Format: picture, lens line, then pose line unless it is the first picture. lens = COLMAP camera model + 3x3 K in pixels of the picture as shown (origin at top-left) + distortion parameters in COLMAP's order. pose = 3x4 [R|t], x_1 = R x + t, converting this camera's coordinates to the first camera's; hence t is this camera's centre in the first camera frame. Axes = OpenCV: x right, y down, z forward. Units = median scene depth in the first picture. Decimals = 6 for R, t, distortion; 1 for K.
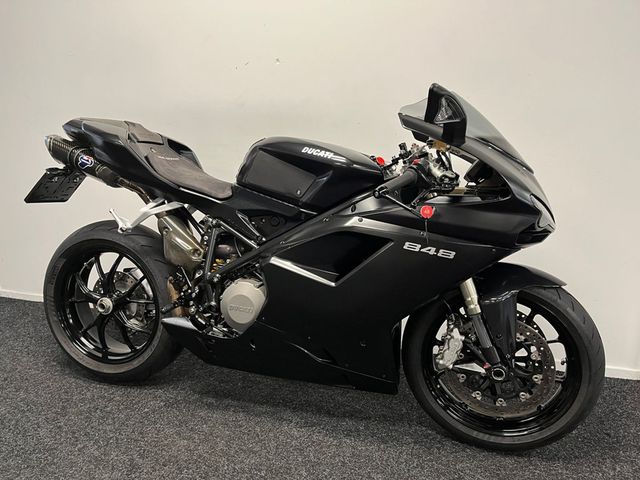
lens RADIAL K [[482.2, 0, 316.1], [0, 482.2, 242.7], [0, 0, 1]] dist [0.082302, -0.112789]
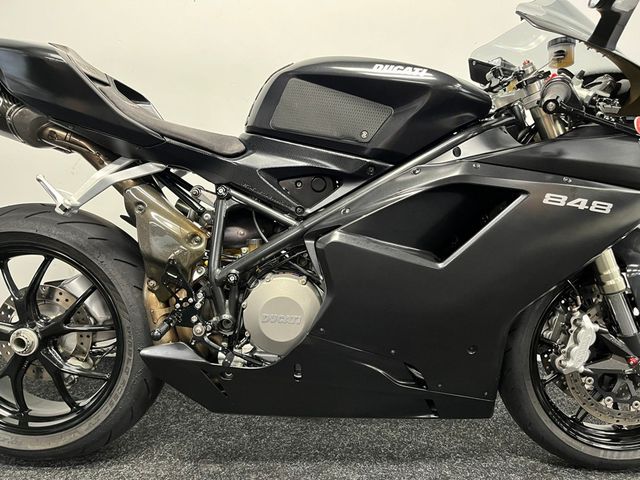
lens RADIAL K [[481.9, 0, 322.5], [0, 481.9, 238.4], [0, 0, 1]] dist [0.086155, -0.119216]
pose [[0.964807, -0.056637, 0.256787, -0.261063], [0.068678, 0.996909, -0.038161, 0.057998], [-0.253832, 0.054453, 0.965714, 0.358109]]
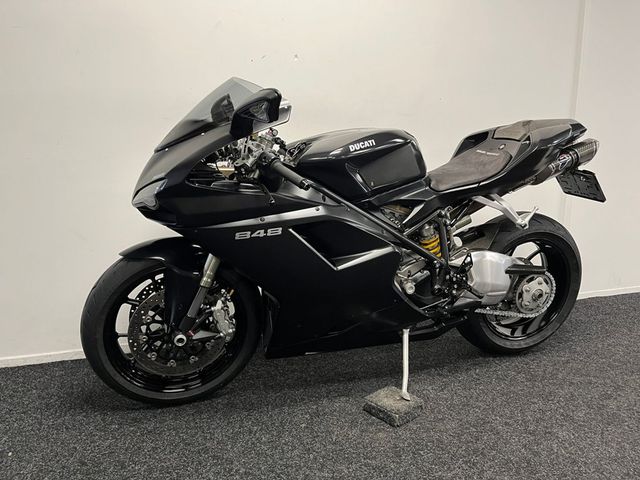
lens RADIAL K [[481.9, 0, 322.5], [0, 481.9, 238.4], [0, 0, 1]] dist [0.086155, -0.119216]
pose [[0.822947, -0.119655, 0.555374, -0.864832], [0.133866, 0.990884, 0.015124, -0.015898], [-0.552121, 0.061899, 0.831463, 0.222928]]
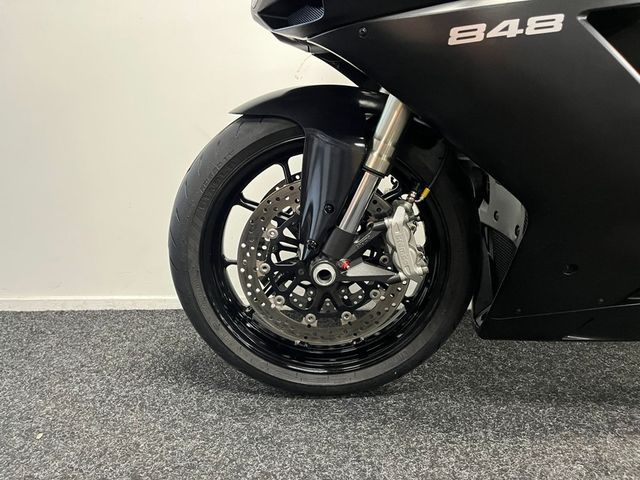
lens RADIAL K [[484.8, 0, 316.8], [0, 484.8, 234.7], [0, 0, 1]] dist [0.083745, -0.115984]
pose [[0.968173, -0.073131, 0.239360, -0.706582], [0.081706, 0.996315, -0.026087, 0.136253], [-0.236570, 0.044814, 0.970580, 0.715456]]
